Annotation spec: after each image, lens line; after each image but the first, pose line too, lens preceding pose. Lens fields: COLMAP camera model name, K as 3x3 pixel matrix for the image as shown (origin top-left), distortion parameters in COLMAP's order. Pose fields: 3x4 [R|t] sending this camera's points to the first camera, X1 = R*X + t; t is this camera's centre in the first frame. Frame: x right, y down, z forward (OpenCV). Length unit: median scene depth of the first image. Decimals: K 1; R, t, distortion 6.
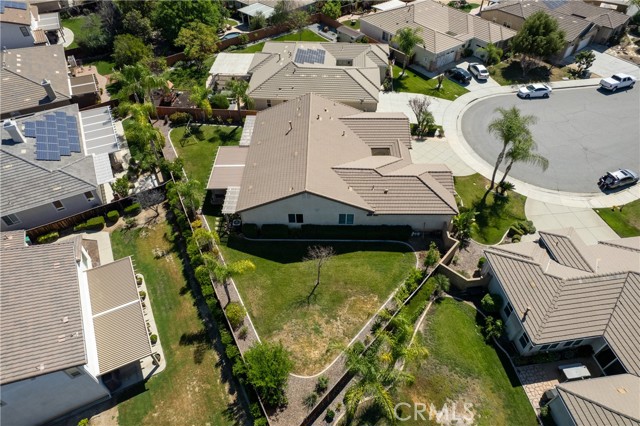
lens RADIAL K [[409.1, 0, 318.1], [0, 409.1, 217.0], [0, 0, 1]] dist [-0.074658, 0.068378]
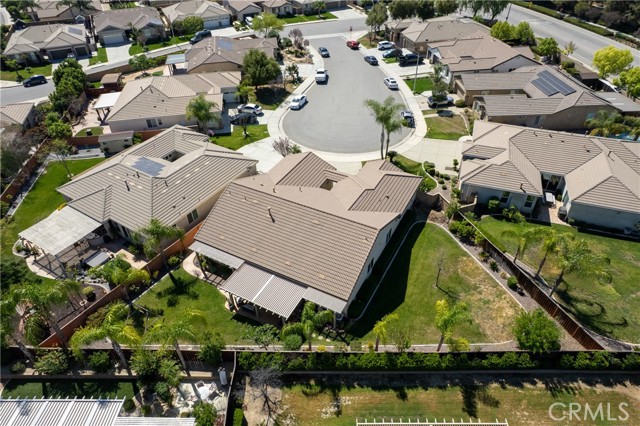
lens RADIAL K [[409.1, 0, 318.1], [0, 409.1, 217.0], [0, 0, 1]] dist [-0.074658, 0.068378]
pose [[0.464527, -0.560887, 0.685289, -0.839163], [0.652240, 0.740136, 0.163652, -0.379849], [-0.598997, 0.370952, 0.709646, 0.376985]]
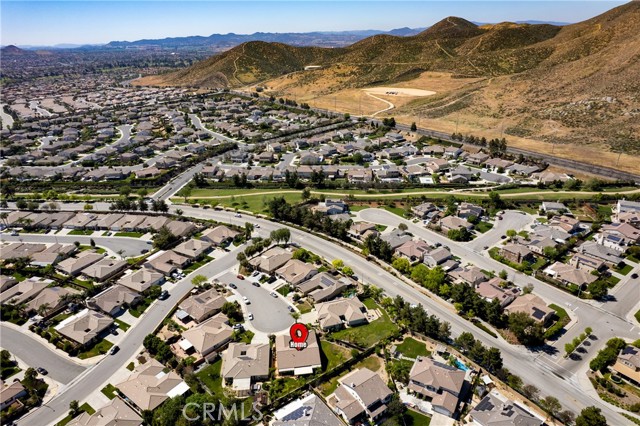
lens RADIAL K [[409.1, 0, 318.1], [0, 409.1, 217.0], [0, 0, 1]] dist [-0.074658, 0.068378]
pose [[-0.152890, -0.394452, 0.906108, -3.839273], [0.733145, 0.569544, 0.371643, -2.774332], [-0.662664, 0.721129, 0.202113, -1.042881]]
